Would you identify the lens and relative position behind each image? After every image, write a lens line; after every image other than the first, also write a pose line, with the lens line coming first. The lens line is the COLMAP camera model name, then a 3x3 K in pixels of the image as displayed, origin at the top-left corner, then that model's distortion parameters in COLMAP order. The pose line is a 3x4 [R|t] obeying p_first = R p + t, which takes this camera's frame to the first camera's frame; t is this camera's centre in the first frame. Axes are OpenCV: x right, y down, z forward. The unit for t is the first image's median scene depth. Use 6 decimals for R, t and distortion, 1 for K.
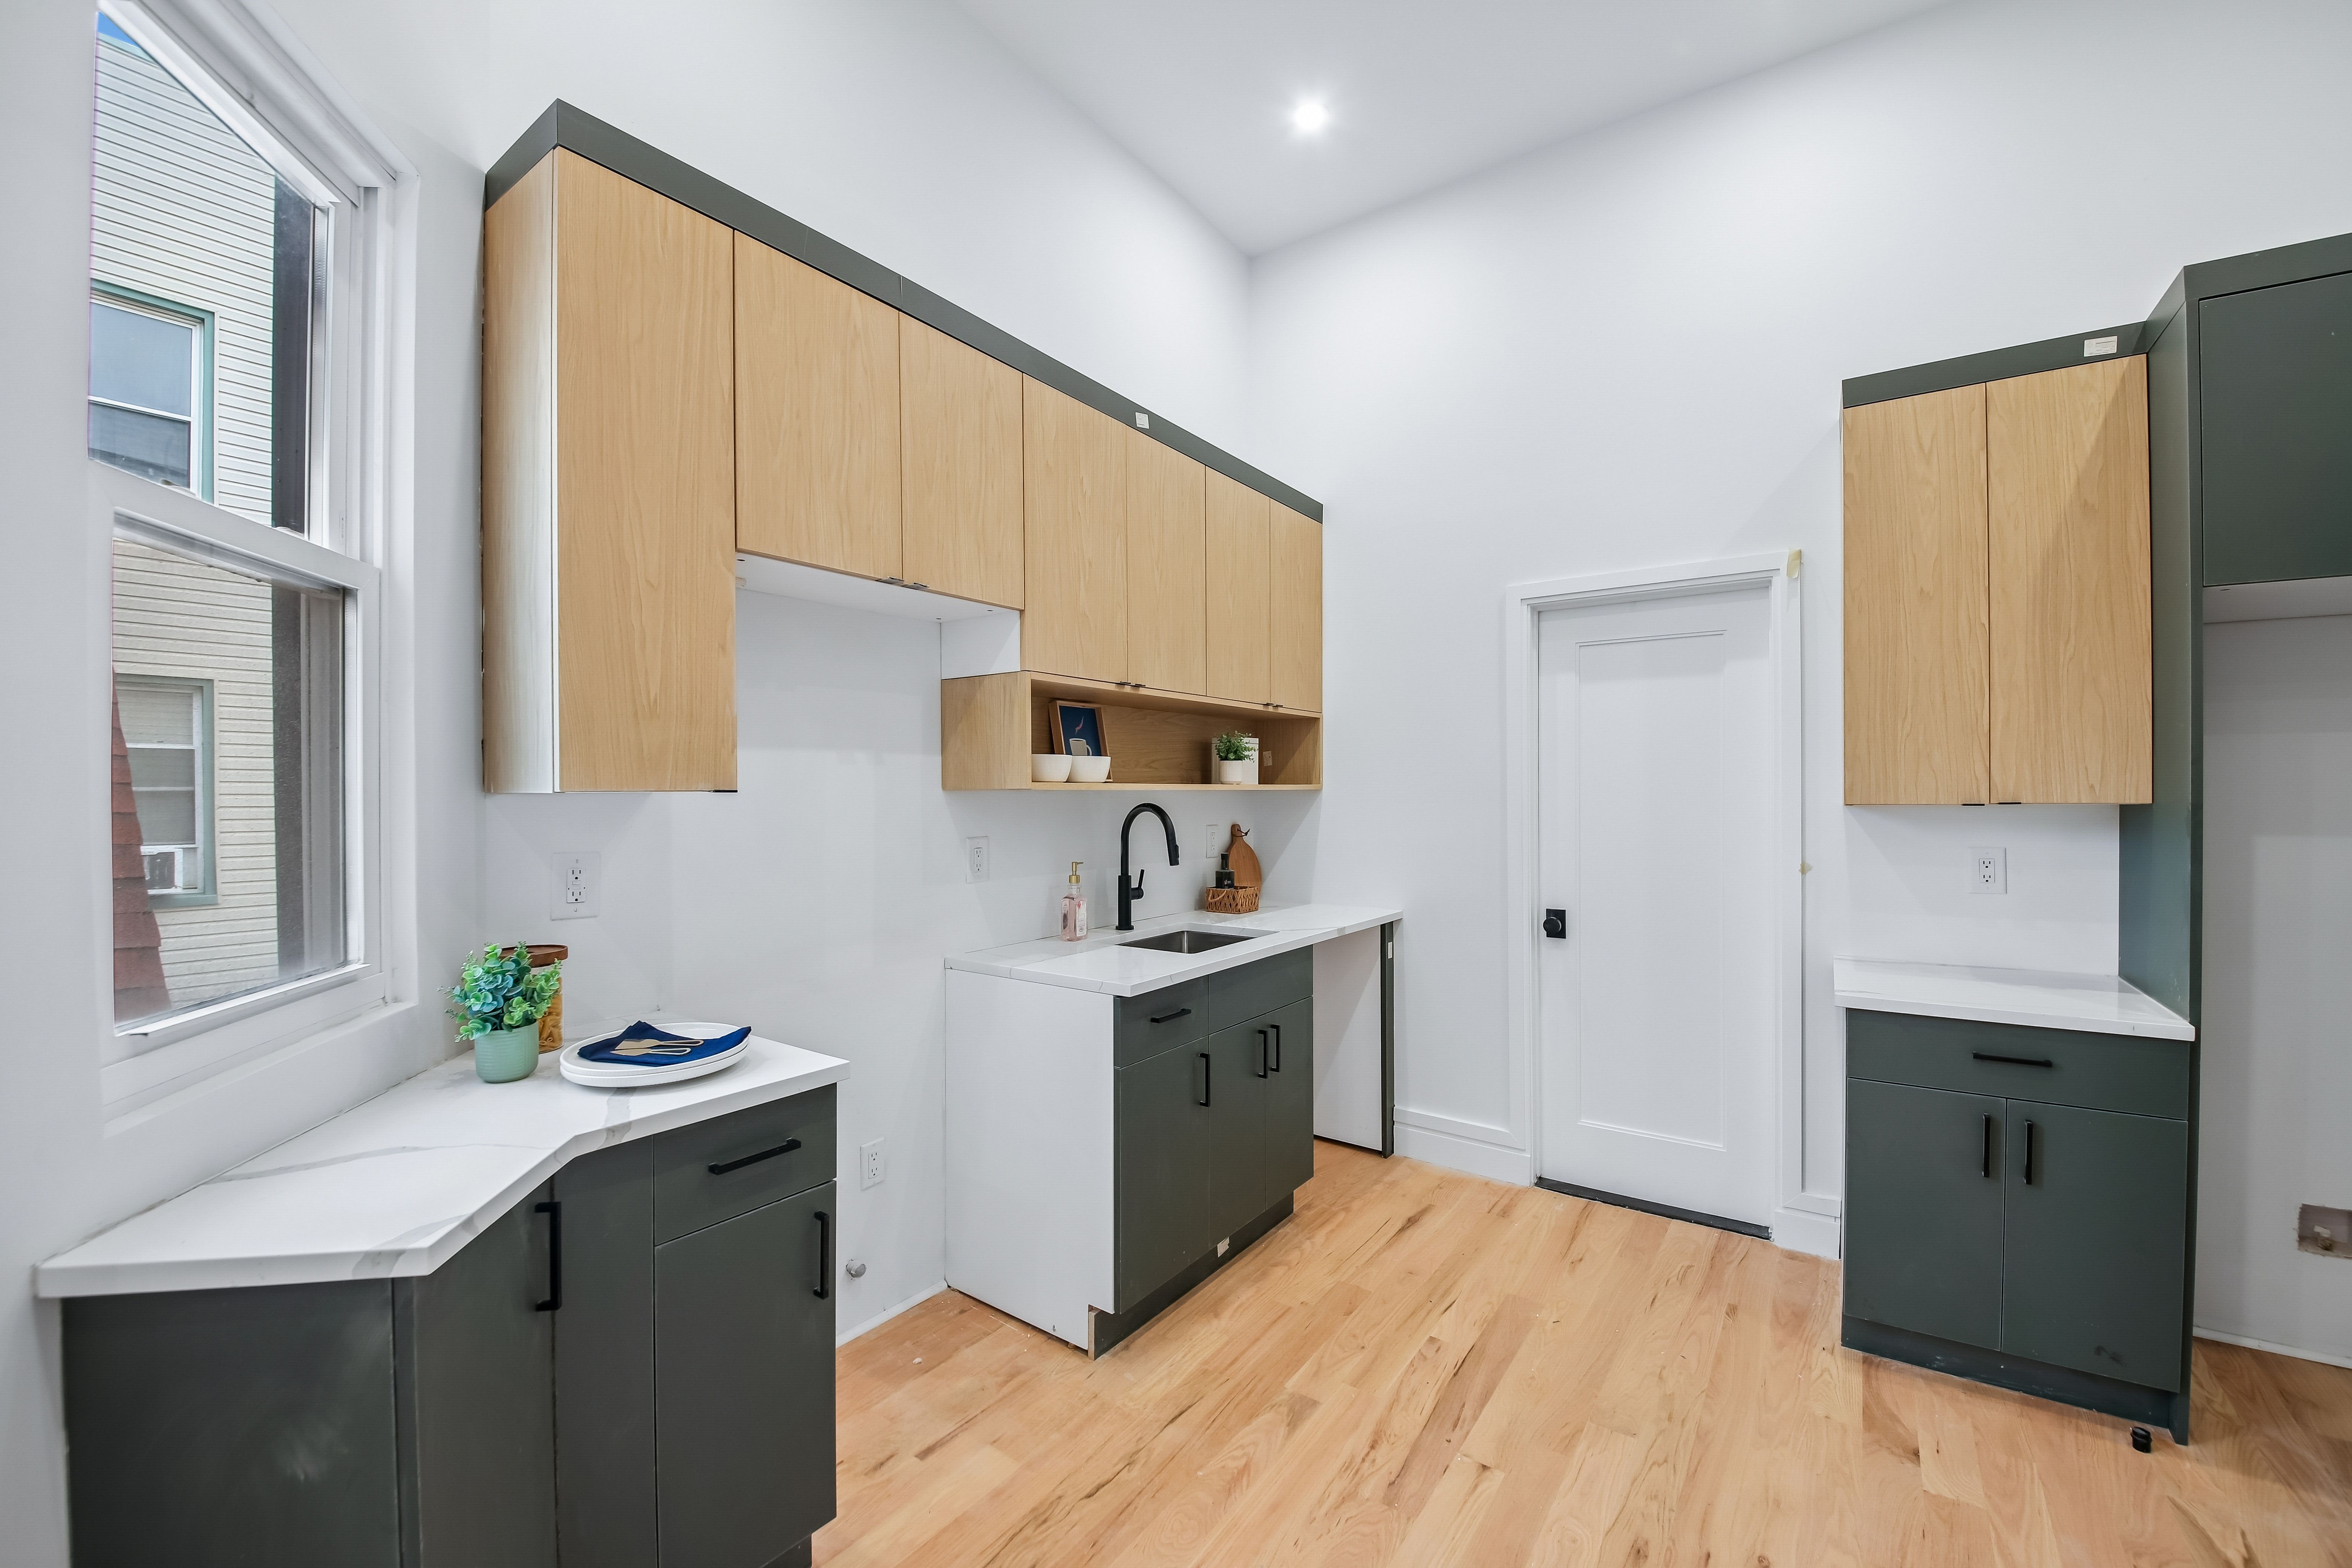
lens RADIAL K [[942.0, 0, 1176.3], [0, 942.0, 793.9], [0, 0, 1]] dist [-0.001259, -0.011501]
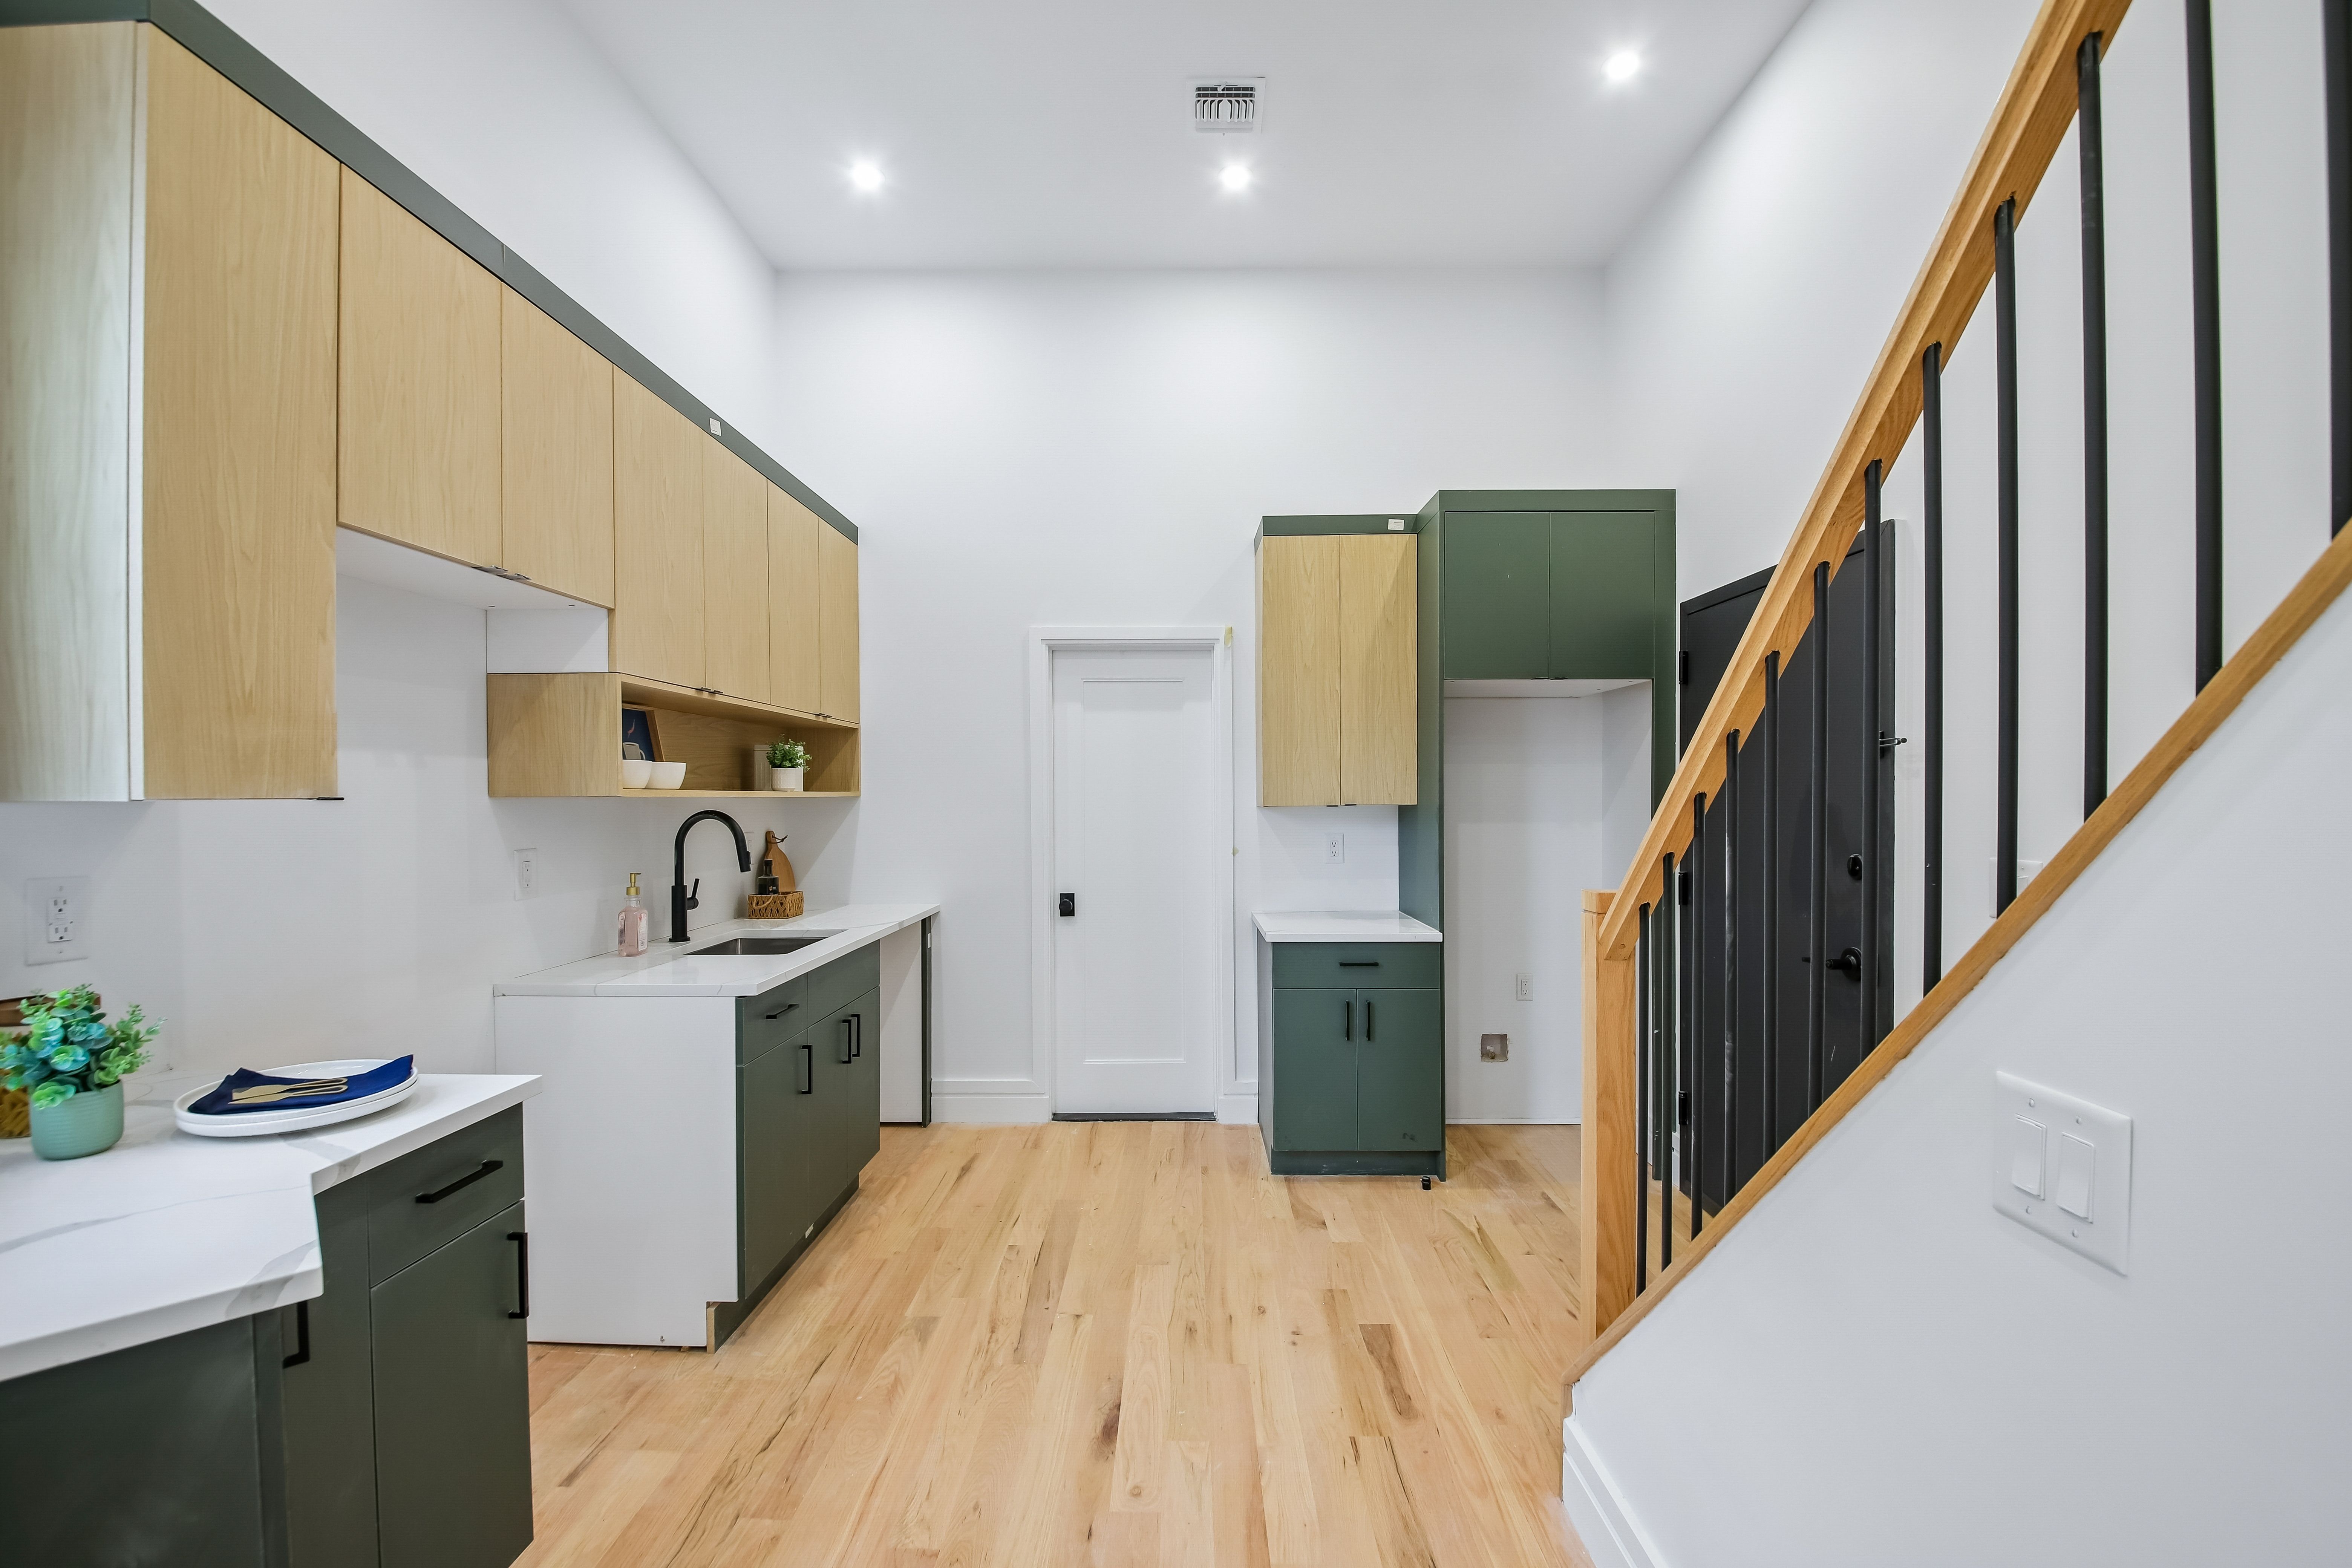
lens RADIAL K [[942.0, 0, 1188.4], [0, 942.0, 797.4], [0, 0, 1]] dist [-0.001259, -0.011501]
pose [[0.812436, -0.000615, 0.583050, -0.264720], [0.001912, 0.999997, -0.001608, -0.001047], [-0.583047, 0.002421, 0.812435, -0.134358]]
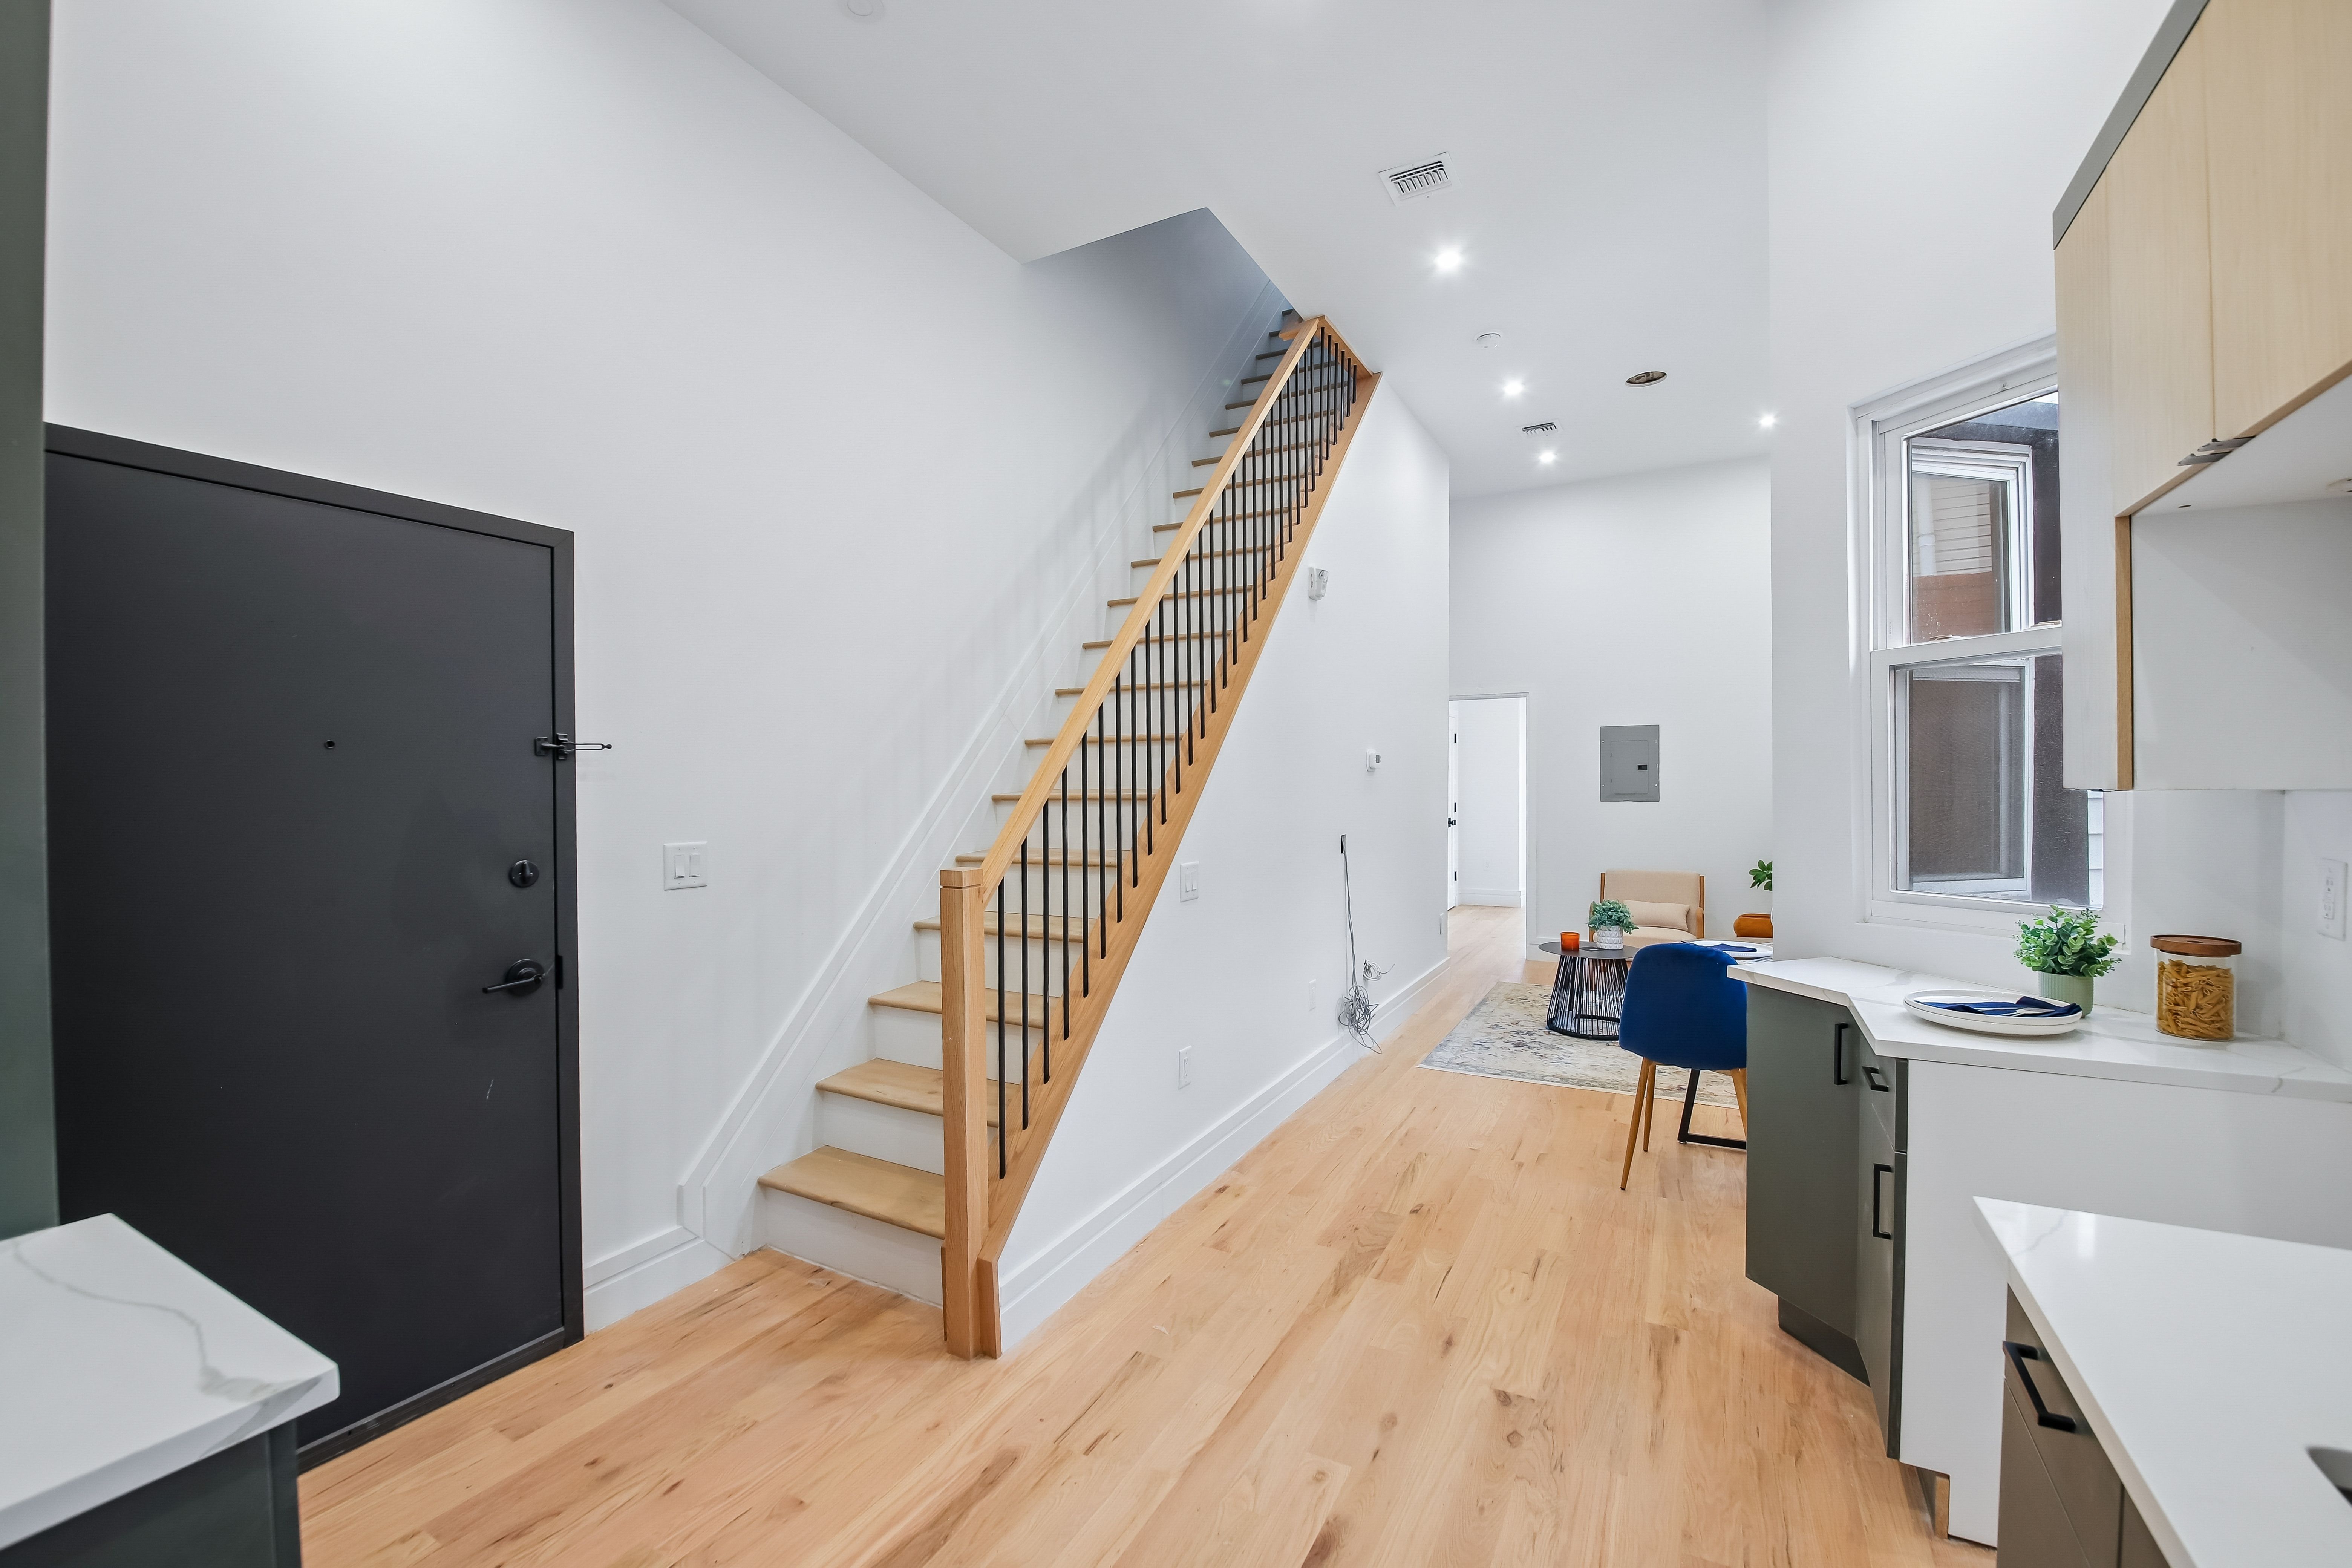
lens RADIAL K [[942.0, 0, 1153.9], [0, 942.0, 799.3], [0, 0, 1]] dist [-0.001259, -0.011501]
pose [[-0.995544, 0.010877, -0.093669, 0.412952], [0.008952, 0.999740, 0.020950, -0.016724], [0.093872, 0.020018, -0.995383, 1.403260]]
